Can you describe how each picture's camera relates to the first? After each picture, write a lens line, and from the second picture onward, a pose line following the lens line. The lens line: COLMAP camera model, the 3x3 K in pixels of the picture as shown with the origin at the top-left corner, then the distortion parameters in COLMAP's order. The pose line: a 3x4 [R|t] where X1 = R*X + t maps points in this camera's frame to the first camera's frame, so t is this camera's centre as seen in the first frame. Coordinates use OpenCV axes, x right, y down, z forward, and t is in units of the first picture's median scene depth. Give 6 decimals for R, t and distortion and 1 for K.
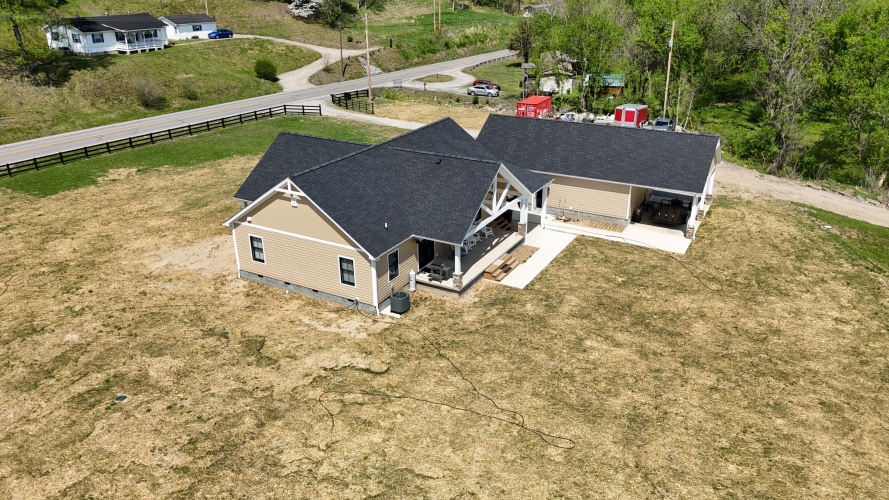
lens RADIAL K [[653.0, 0, 444.5], [0, 653.0, 250.0], [0, 0, 1]] dist [0.076683, -0.083599]
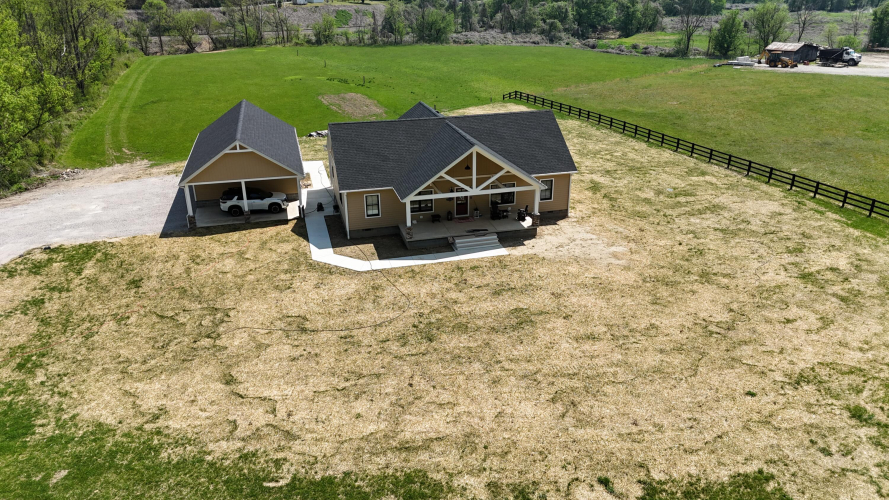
lens RADIAL K [[653.0, 0, 444.5], [0, 653.0, 250.0], [0, 0, 1]] dist [0.076683, -0.083599]
pose [[-0.689257, -0.262177, 0.675417, -1.027575], [0.302218, 0.743215, 0.596905, -0.739921], [-0.658475, 0.615544, -0.433032, 1.771632]]
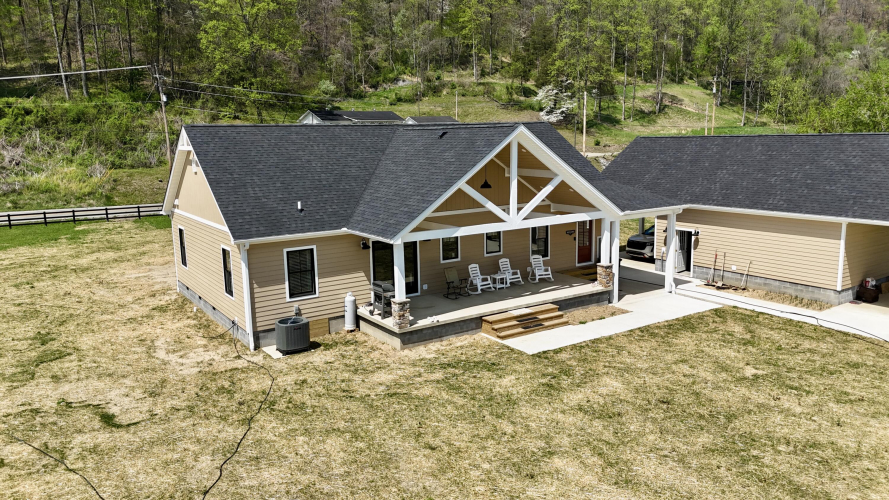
lens RADIAL K [[653.0, 0, 444.5], [0, 653.0, 250.0], [0, 0, 1]] dist [0.076683, -0.083599]
pose [[0.892393, 0.067474, -0.446187, 0.279947], [-0.164248, 0.969504, -0.181893, 0.083293], [0.420307, 0.235605, 0.876260, 0.484175]]
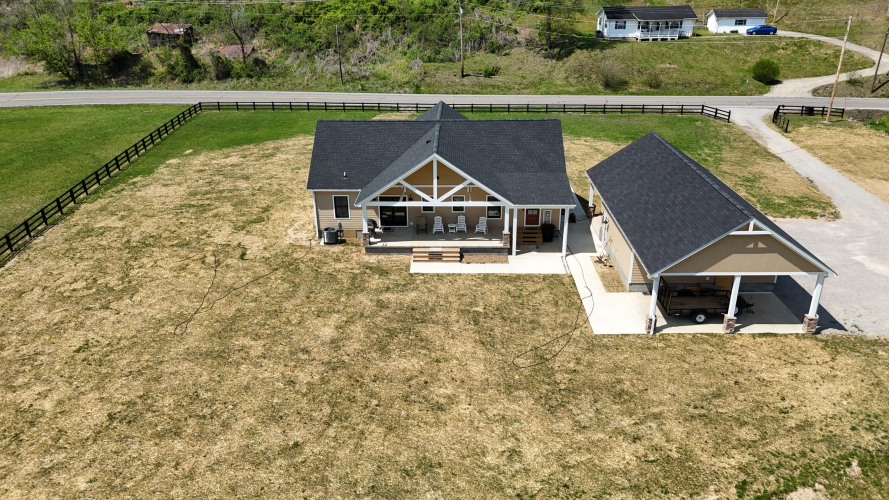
lens RADIAL K [[653.0, 0, 444.5], [0, 653.0, 250.0], [0, 0, 1]] dist [0.076683, -0.083599]
pose [[0.475810, 0.349761, -0.807014, 0.960034], [-0.341780, 0.918951, 0.196764, -0.195548], [0.810427, 0.182199, 0.556787, 0.445680]]
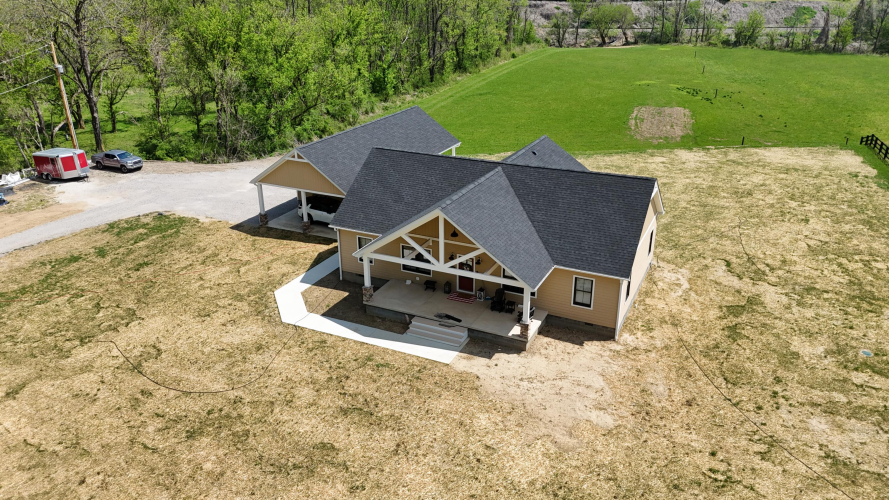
lens RADIAL K [[653.0, 0, 444.5], [0, 653.0, 250.0], [0, 0, 1]] dist [0.076683, -0.083599]
pose [[-0.064067, -0.379729, 0.922877, -1.047713], [0.399615, 0.837633, 0.372396, -0.461428], [-0.914442, 0.392654, 0.098080, 1.096900]]
